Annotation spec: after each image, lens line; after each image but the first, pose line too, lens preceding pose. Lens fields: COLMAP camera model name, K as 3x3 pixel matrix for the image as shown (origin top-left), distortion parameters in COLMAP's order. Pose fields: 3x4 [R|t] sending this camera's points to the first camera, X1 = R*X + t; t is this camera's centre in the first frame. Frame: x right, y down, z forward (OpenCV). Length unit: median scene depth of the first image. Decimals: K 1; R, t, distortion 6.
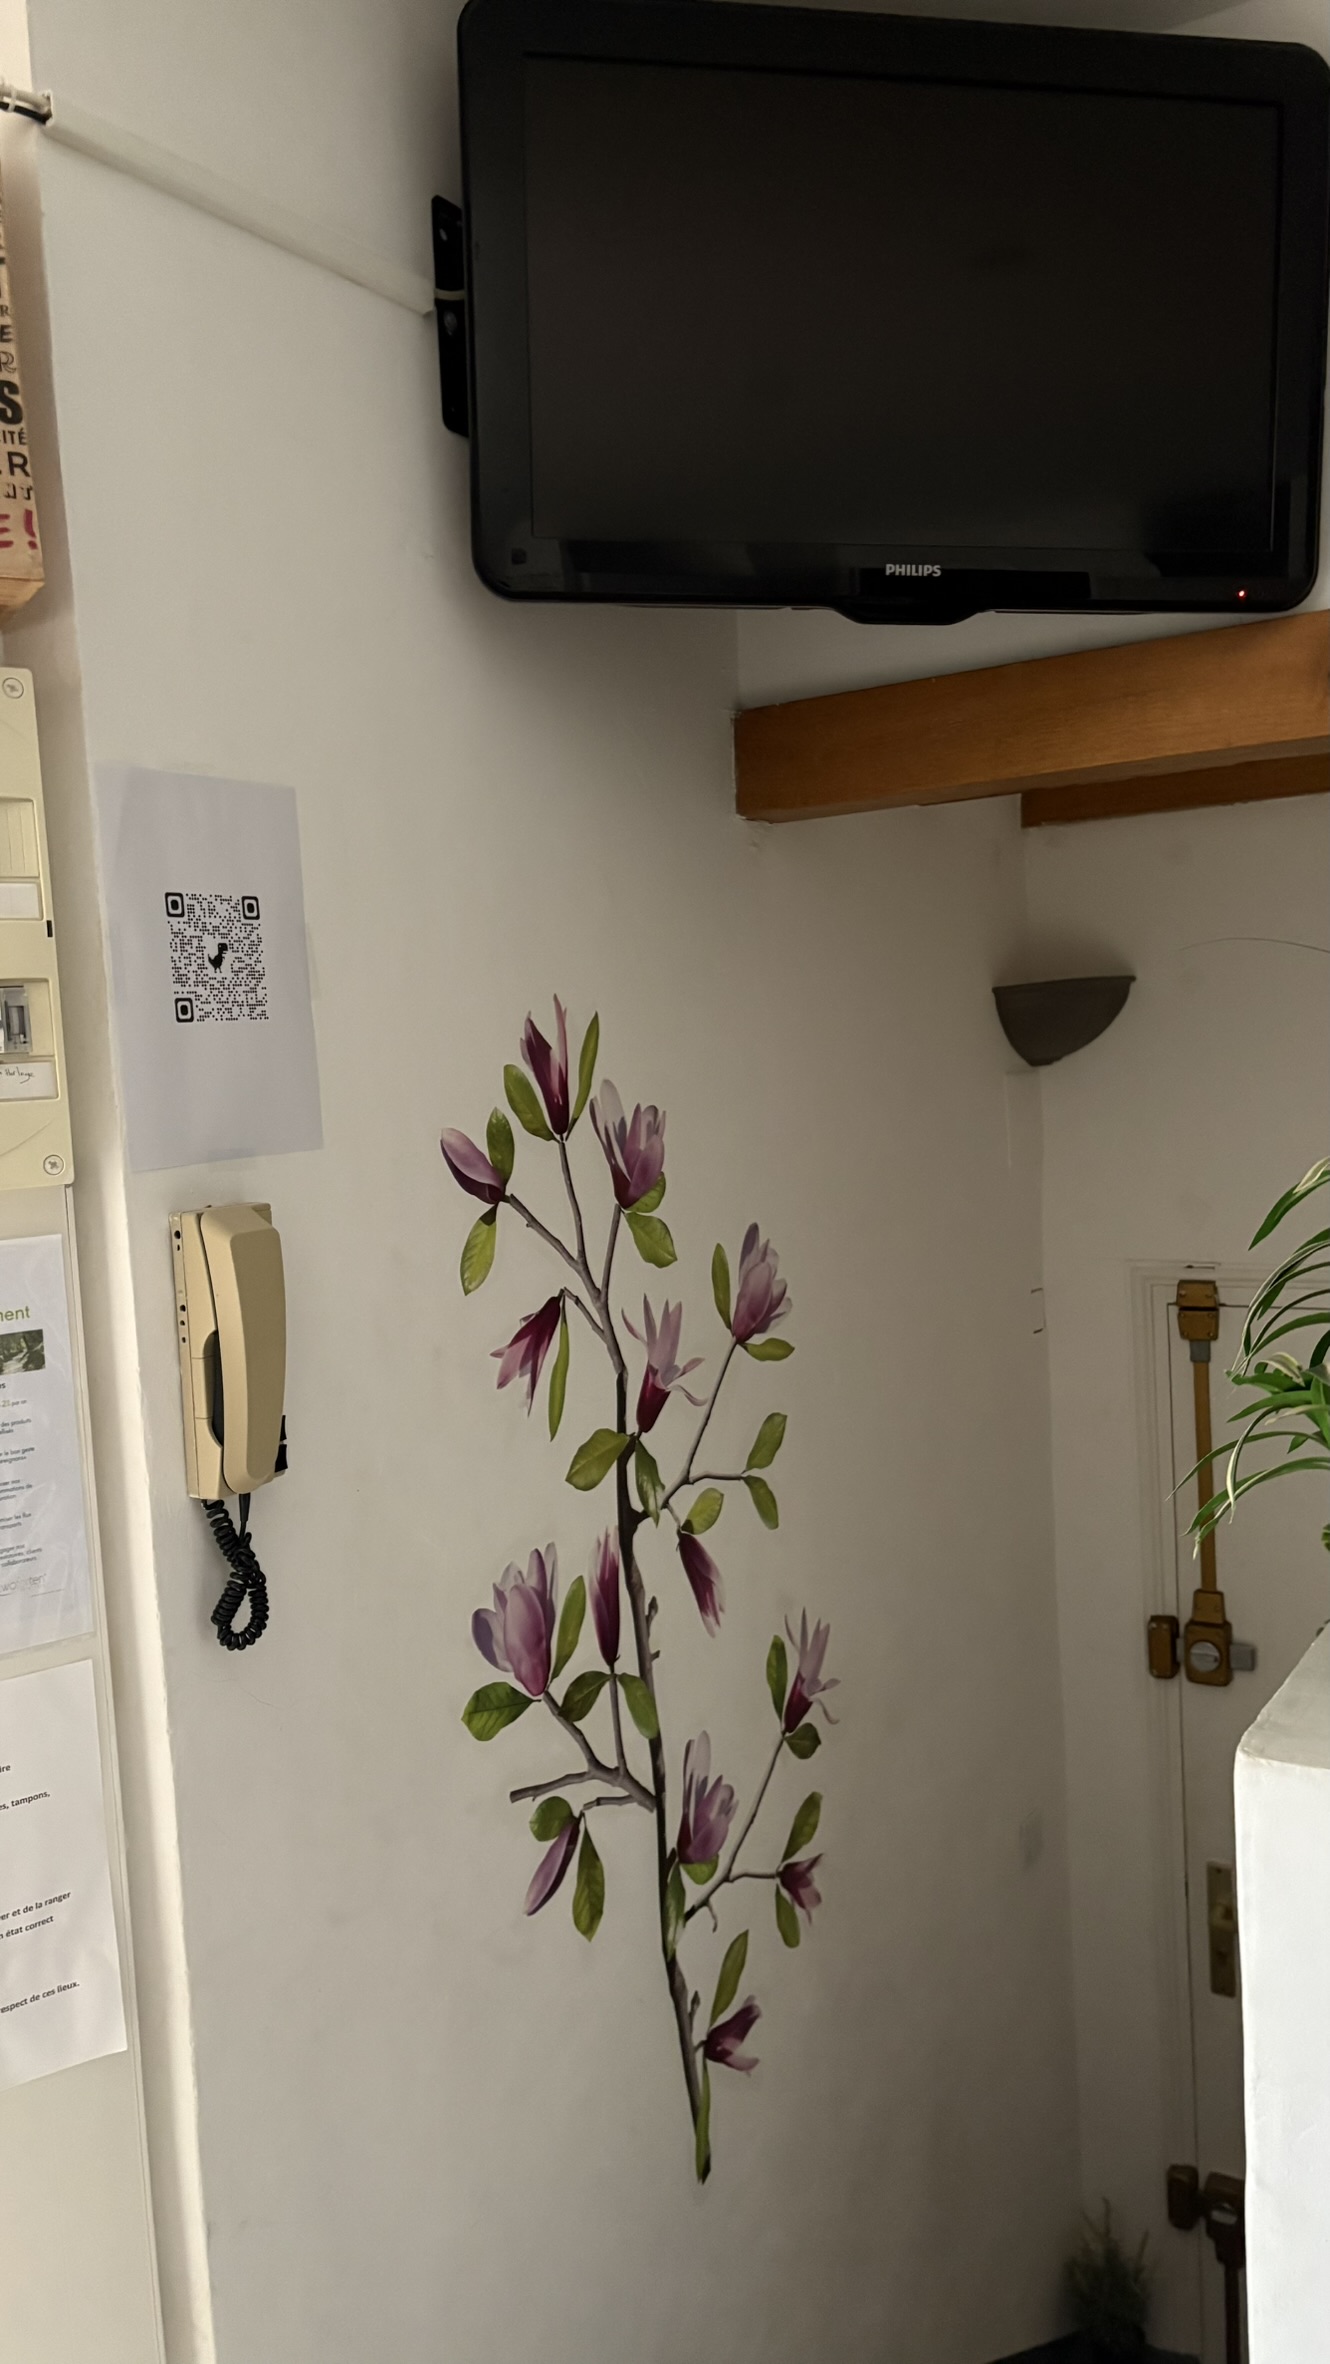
lens RADIAL K [[1775.9, 0, 666.5], [0, 1775.9, 1185.0], [0, 0, 1]] dist [0.044067, -0.063129]
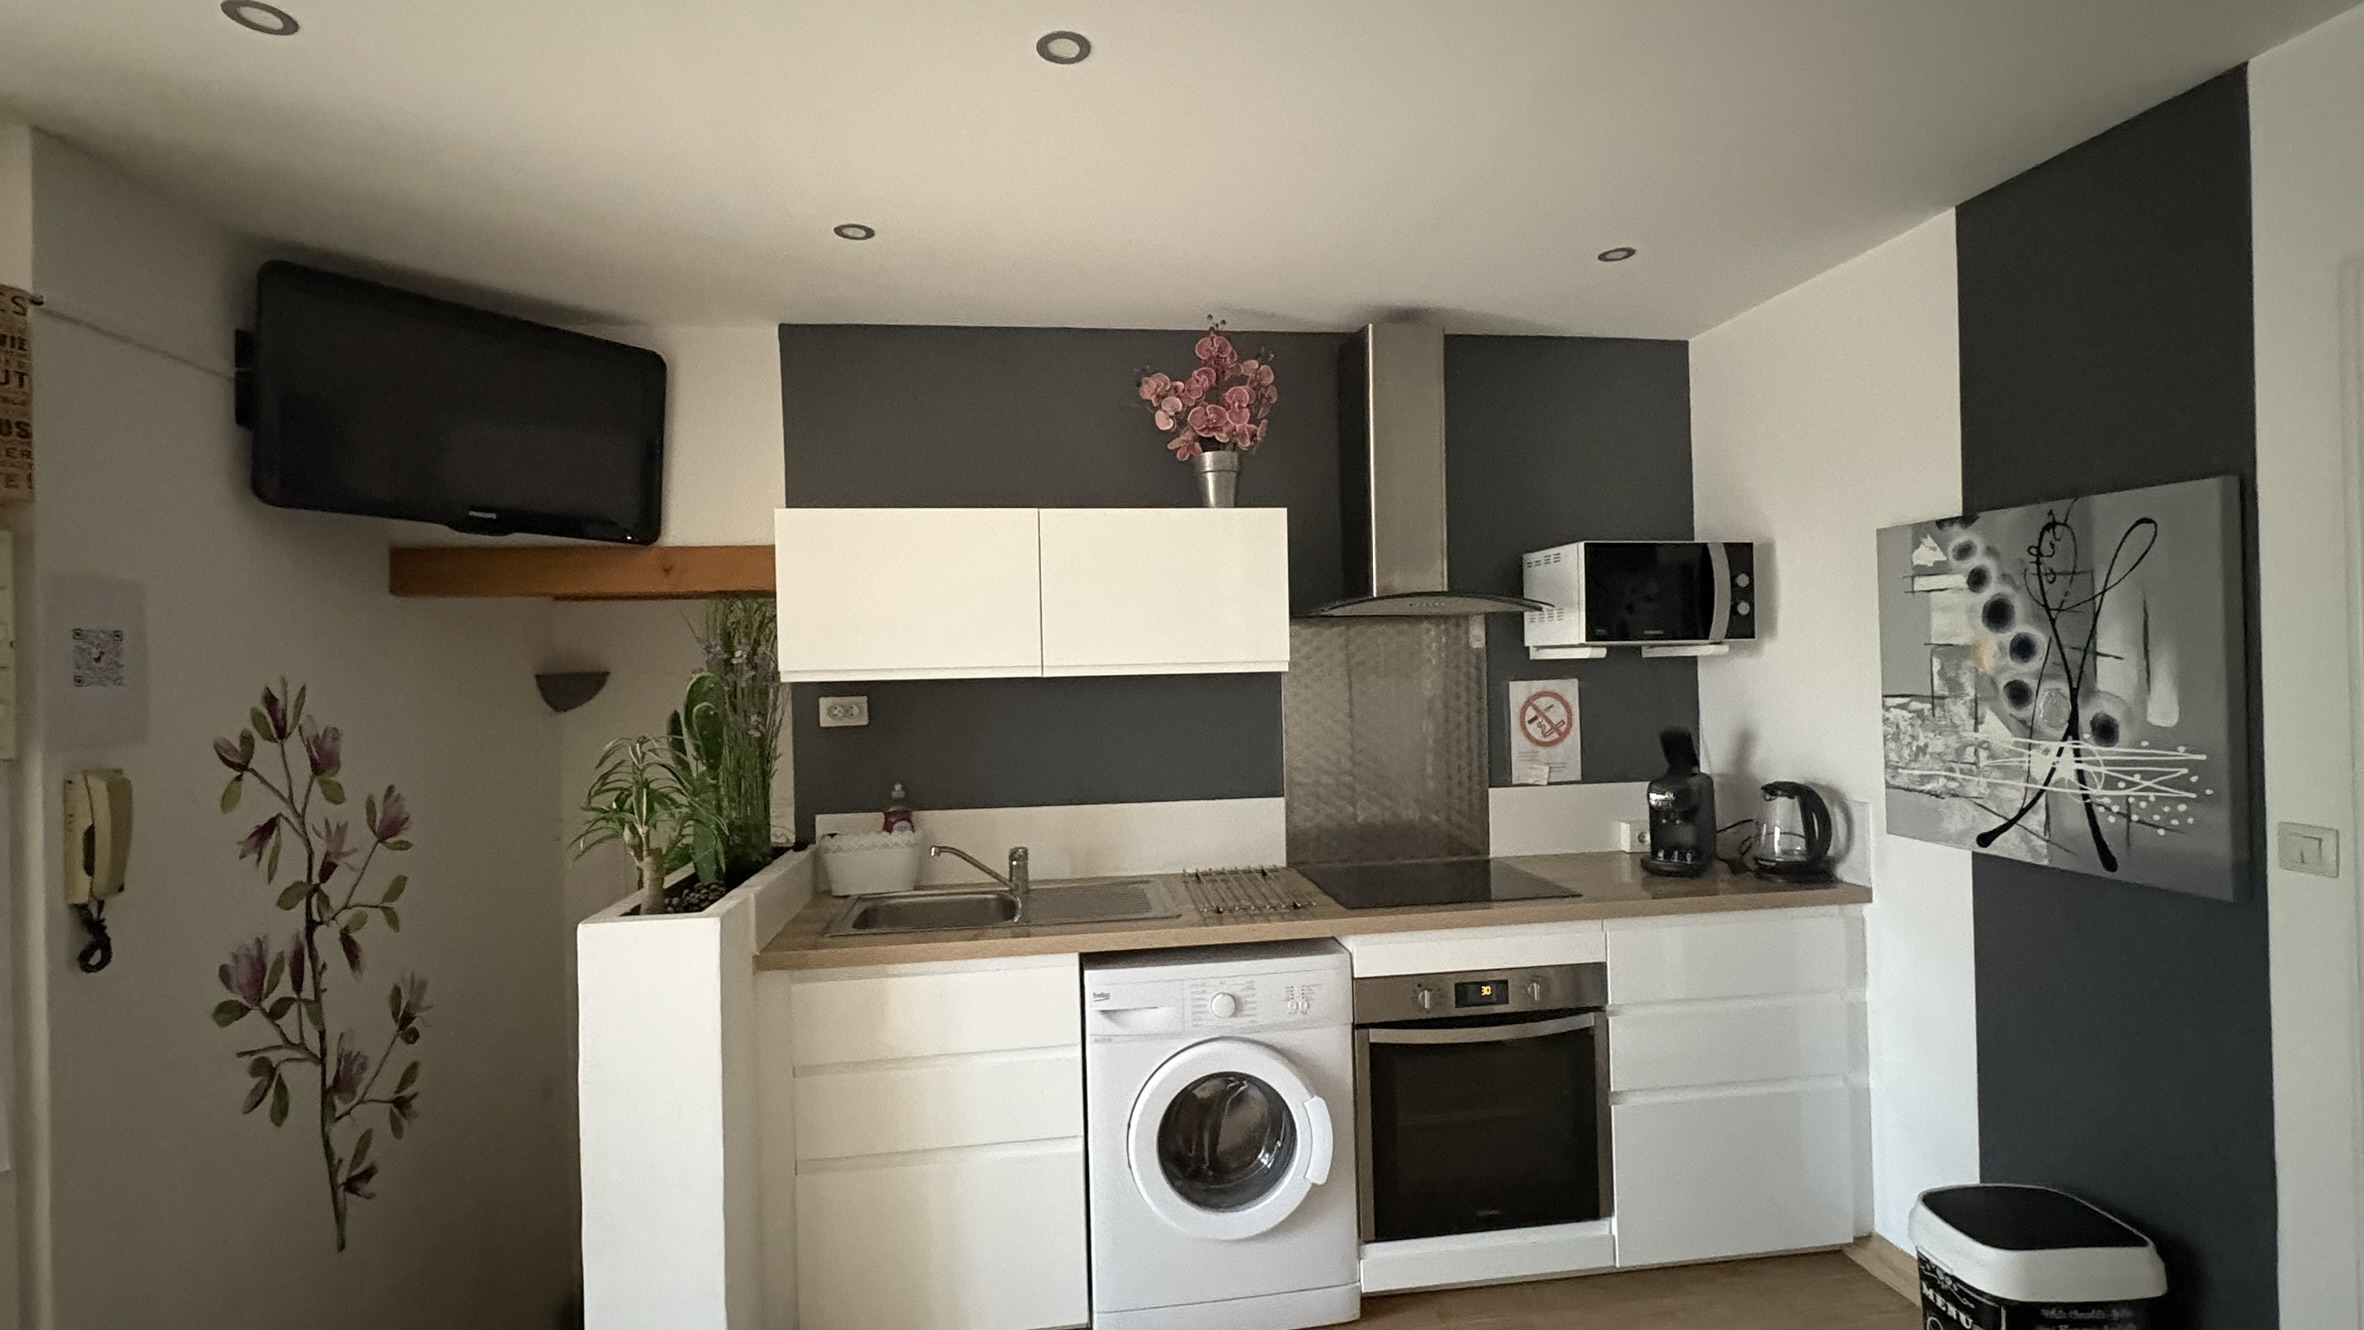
lens RADIAL K [[1065.7, 0, 1189.2], [0, 1065.7, 672.0], [0, 0, 1]] dist [0.002832, -0.000840]
pose [[0.767975, 0.038708, 0.639310, -0.045444], [0.029408, 0.994988, -0.095570, 0.045025], [-0.639805, 0.092197, 0.762987, -0.691700]]
